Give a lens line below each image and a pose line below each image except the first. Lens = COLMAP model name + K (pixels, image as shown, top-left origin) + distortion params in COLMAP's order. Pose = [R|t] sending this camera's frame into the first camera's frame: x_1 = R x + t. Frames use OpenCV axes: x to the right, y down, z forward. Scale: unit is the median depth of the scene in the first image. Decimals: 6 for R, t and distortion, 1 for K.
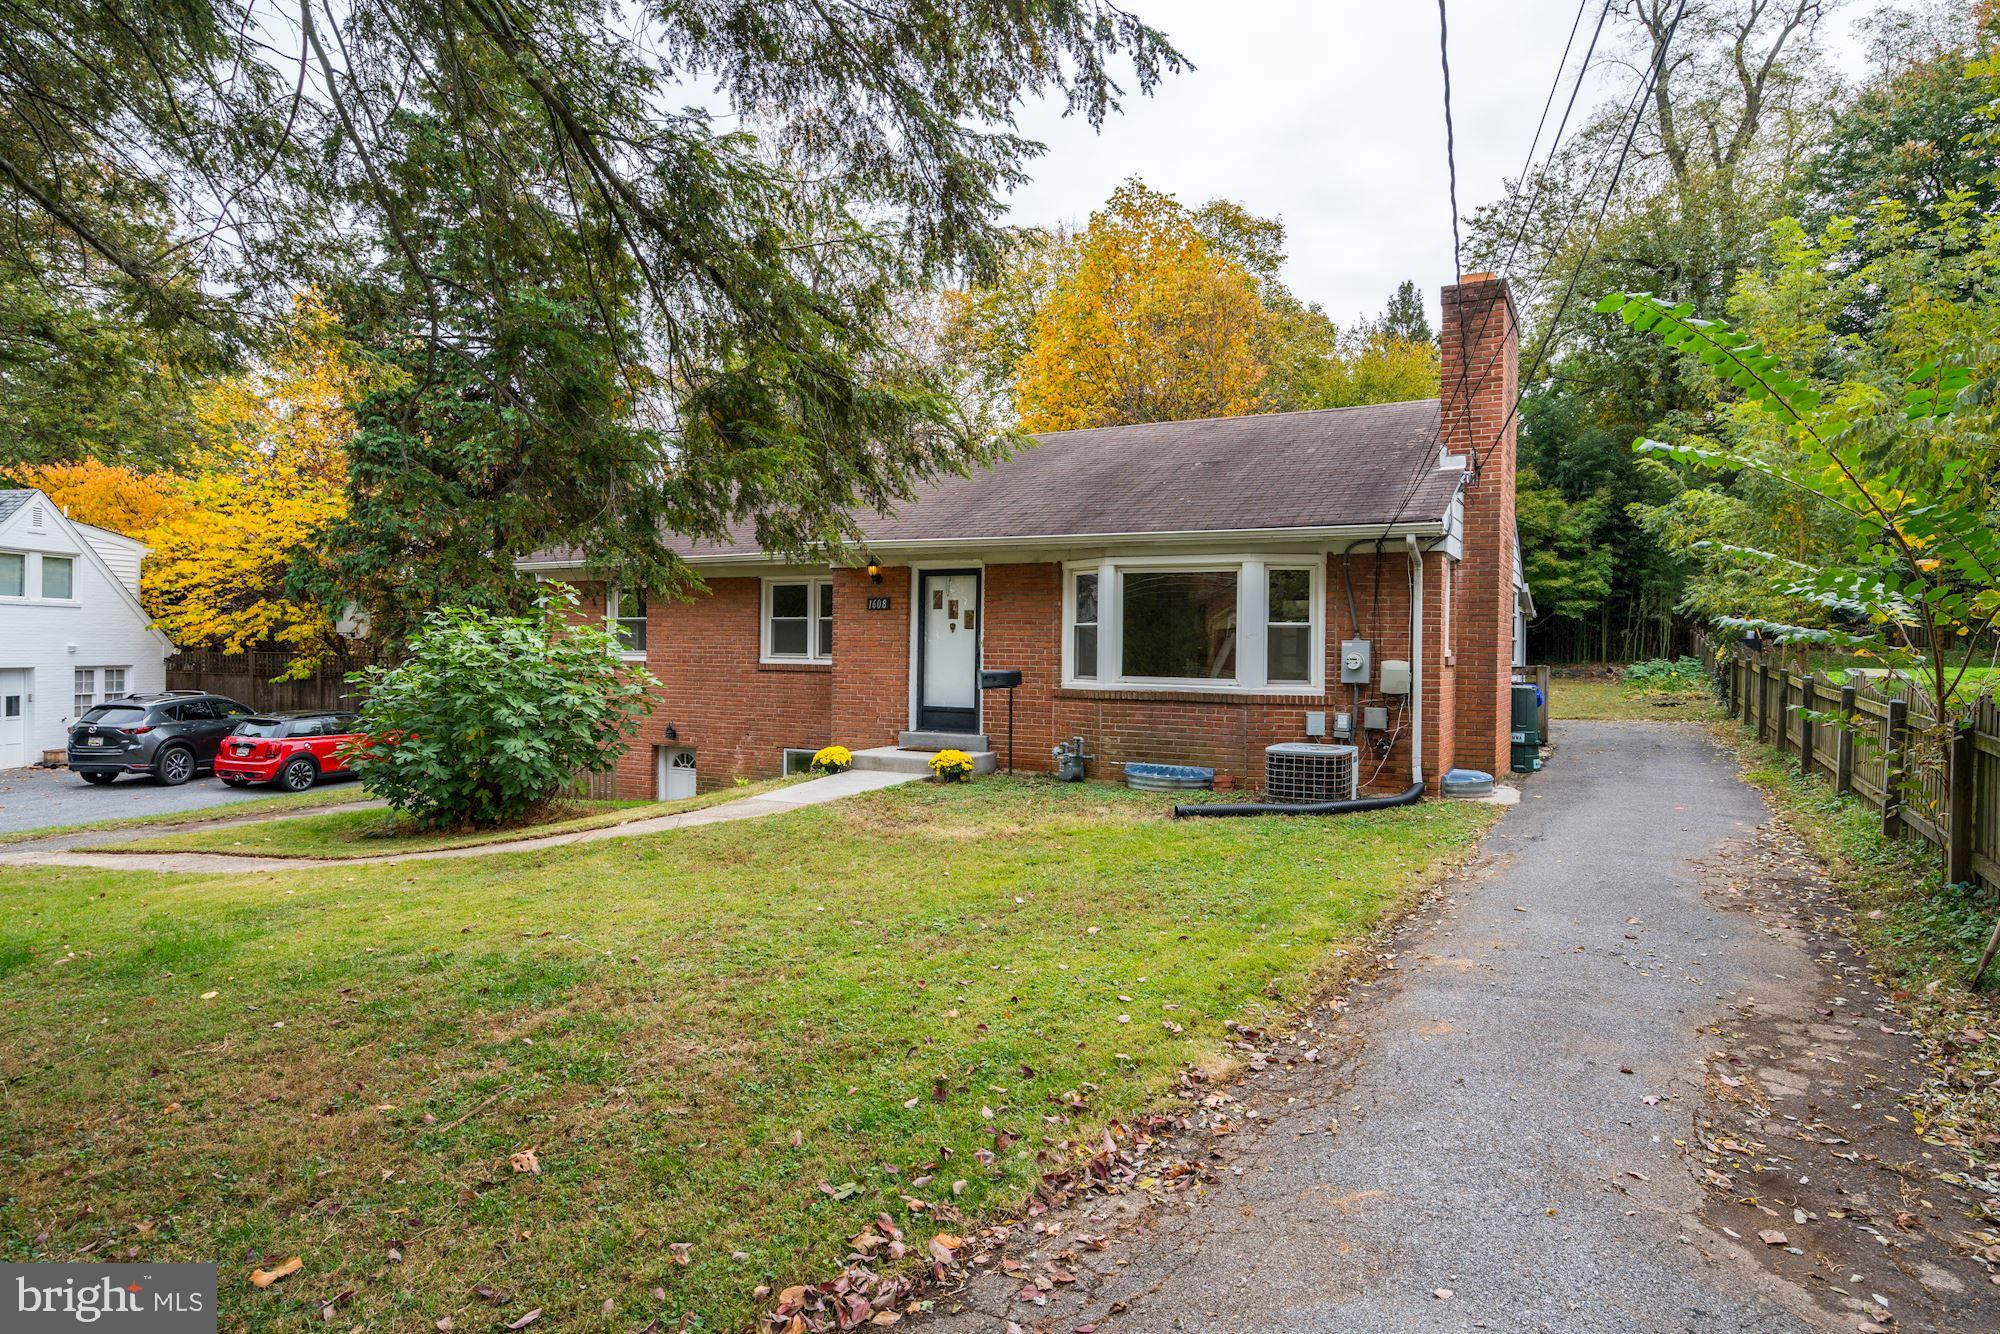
lens RADIAL K [[1160.1, 0, 1000.0], [0, 1160.1, 667.0], [0, 0, 1]] dist [0.022549, -0.001017]
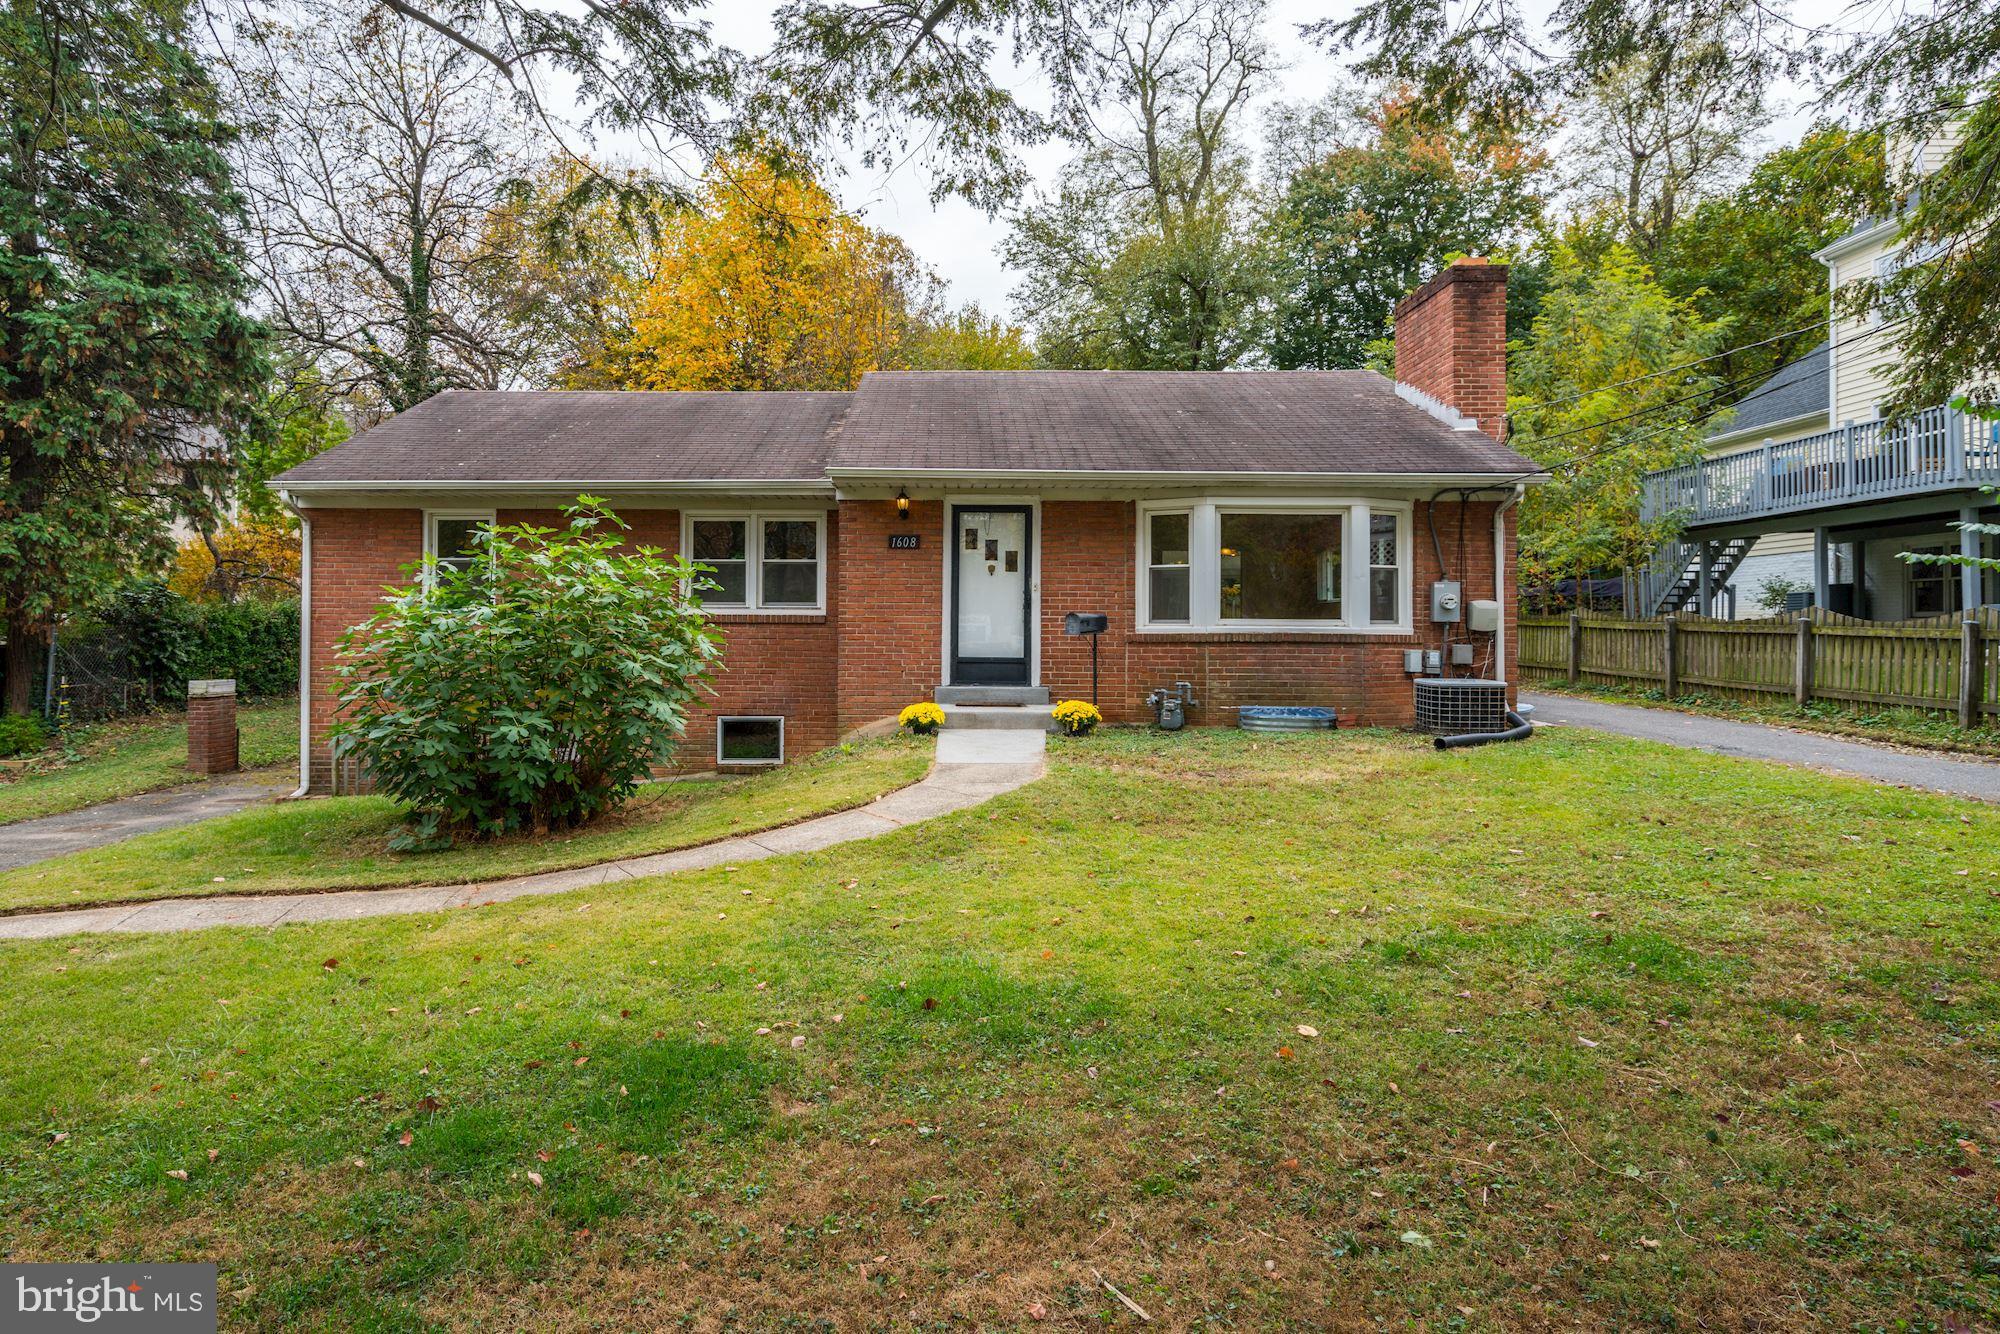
lens RADIAL K [[1178.1, 0, 995.3], [0, 1178.1, 633.8], [0, 0, 1]] dist [-0.003874, -0.001052]
pose [[0.889370, -0.009696, 0.457086, -0.505494], [0.012654, 0.999914, -0.003411, 0.020979], [-0.457014, 0.008818, 0.889416, 0.202993]]
